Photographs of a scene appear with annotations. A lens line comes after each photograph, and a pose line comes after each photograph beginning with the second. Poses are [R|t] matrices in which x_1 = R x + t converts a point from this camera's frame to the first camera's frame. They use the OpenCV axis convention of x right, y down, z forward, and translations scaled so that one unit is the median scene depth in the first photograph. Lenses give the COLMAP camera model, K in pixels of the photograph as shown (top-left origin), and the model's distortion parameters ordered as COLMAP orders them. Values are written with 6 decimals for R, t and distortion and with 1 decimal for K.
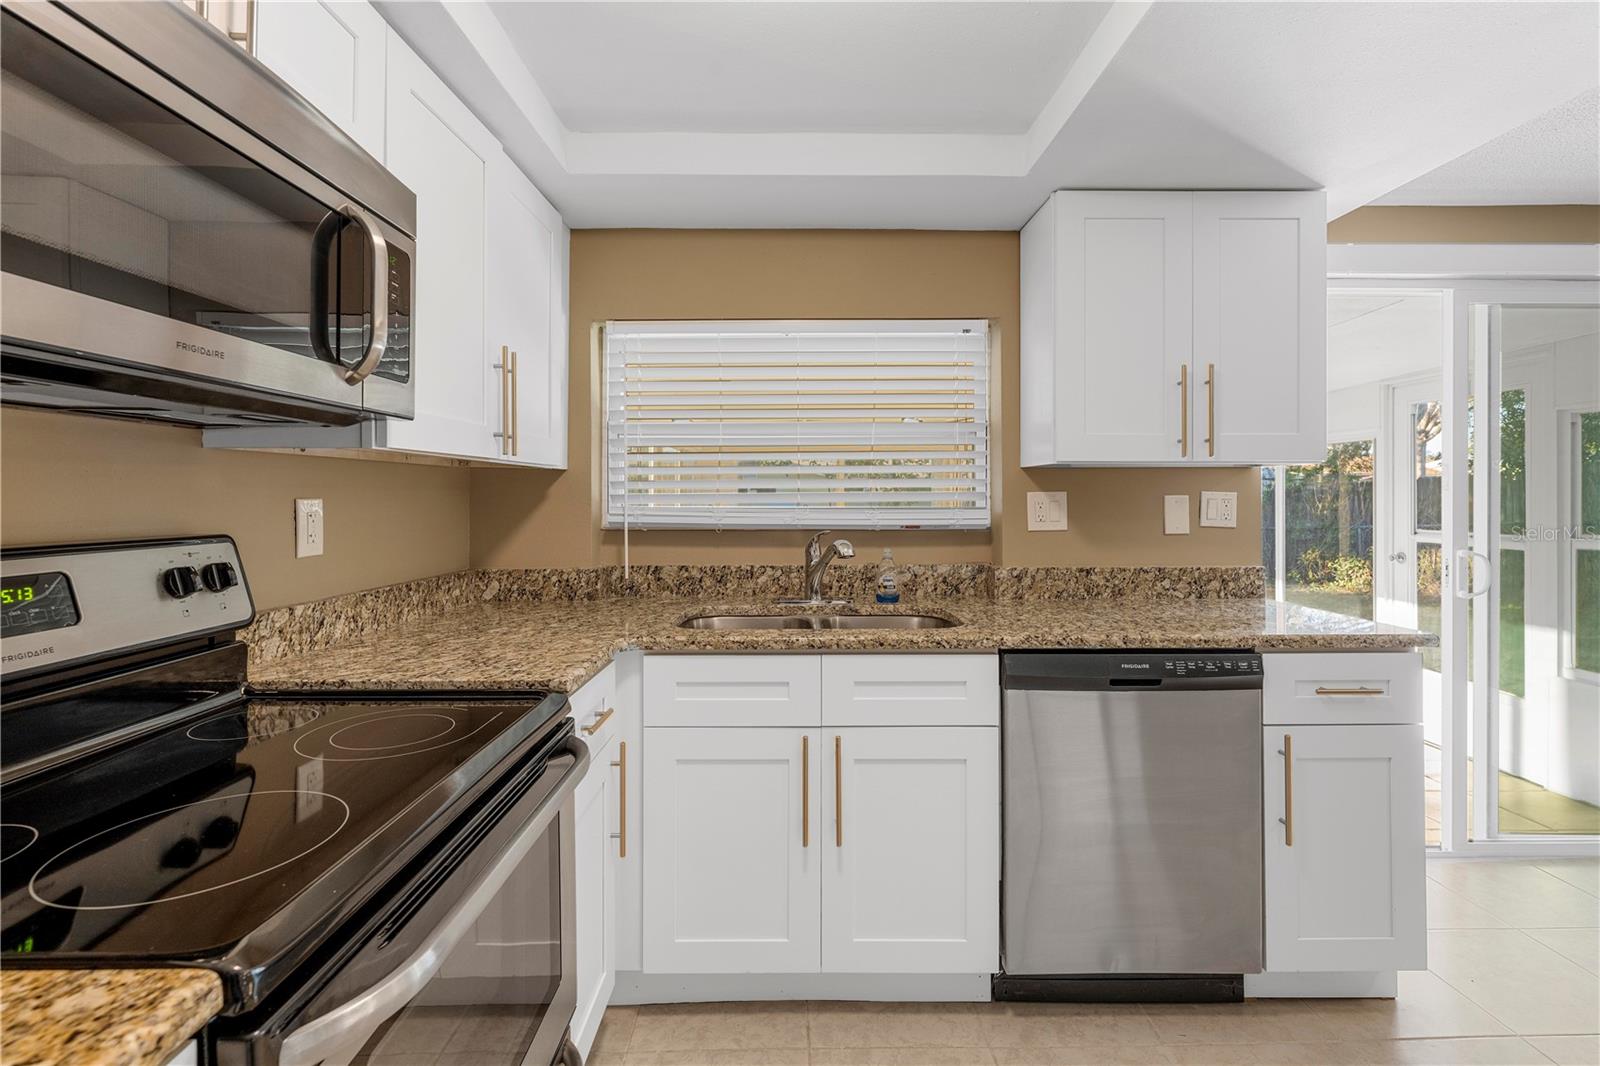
lens RADIAL K [[721.9, 0, 795.8], [0, 721.9, 492.4], [0, 0, 1]] dist [0.005700, 0.000675]
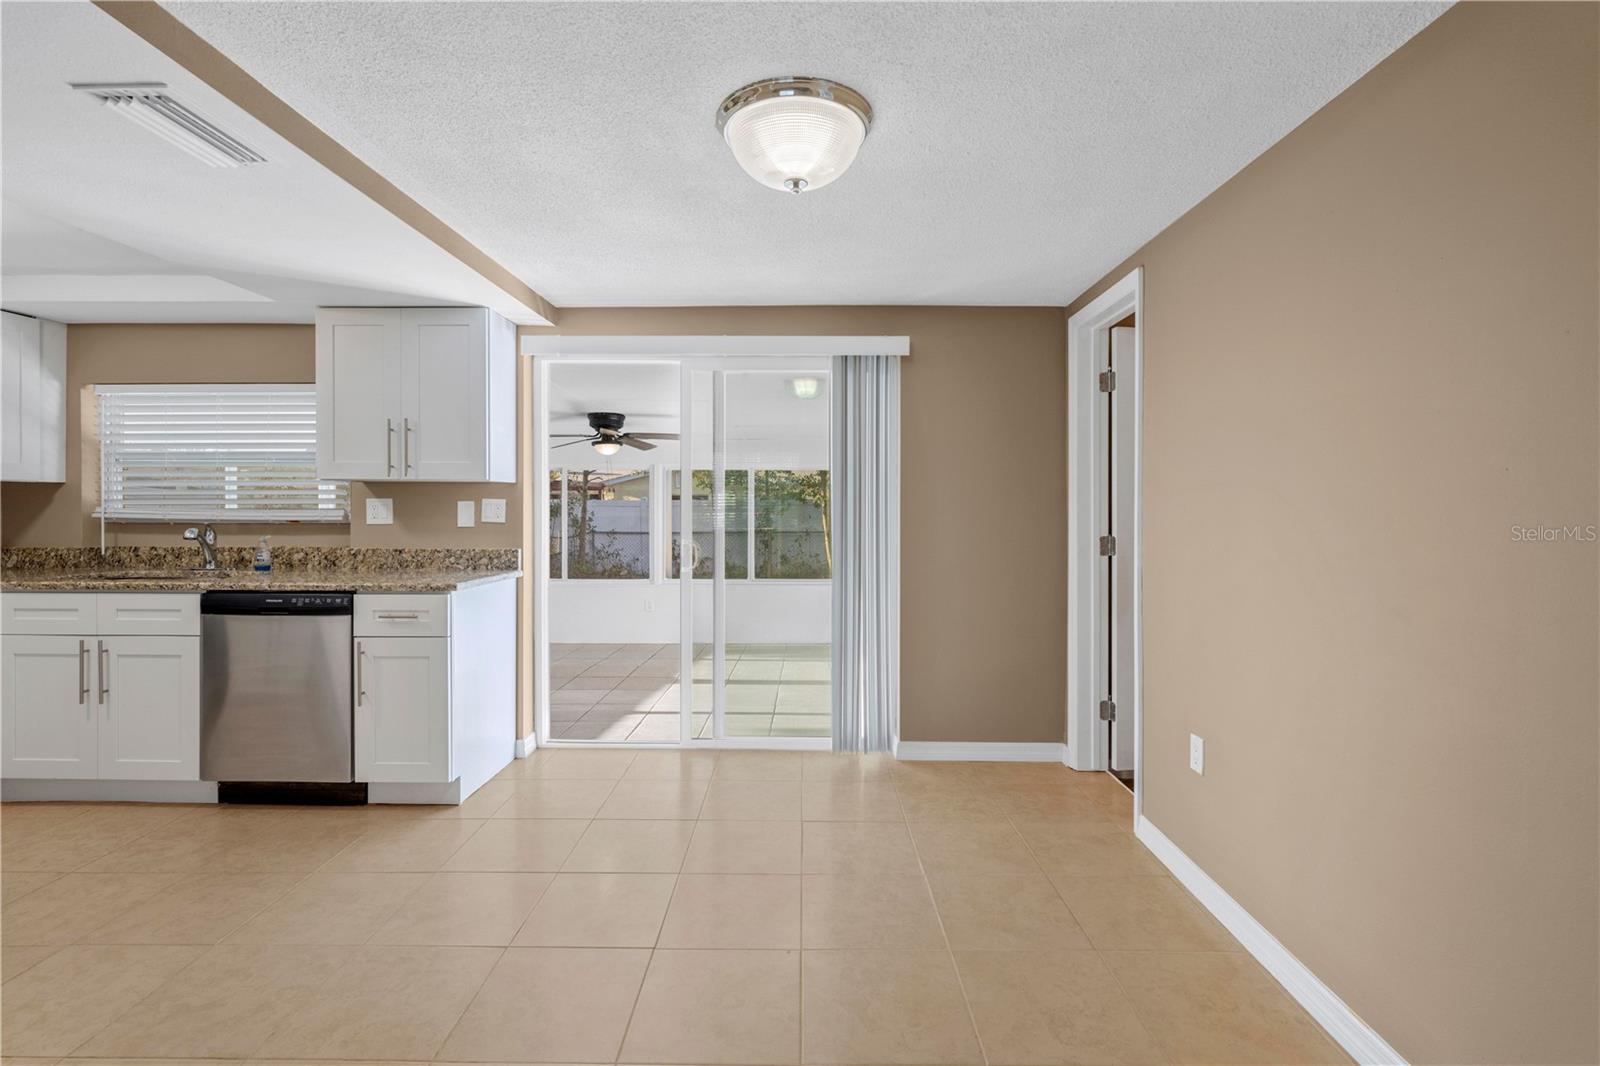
lens RADIAL K [[721.9, 0, 801.2], [0, 721.9, 507.2], [0, 0, 1]] dist [0.005700, 0.000675]
pose [[0.999390, 0.004284, -0.034667, 1.295085], [-0.003938, 0.999942, 0.010036, -0.001260], [0.034708, -0.009893, 0.999349, -0.480522]]
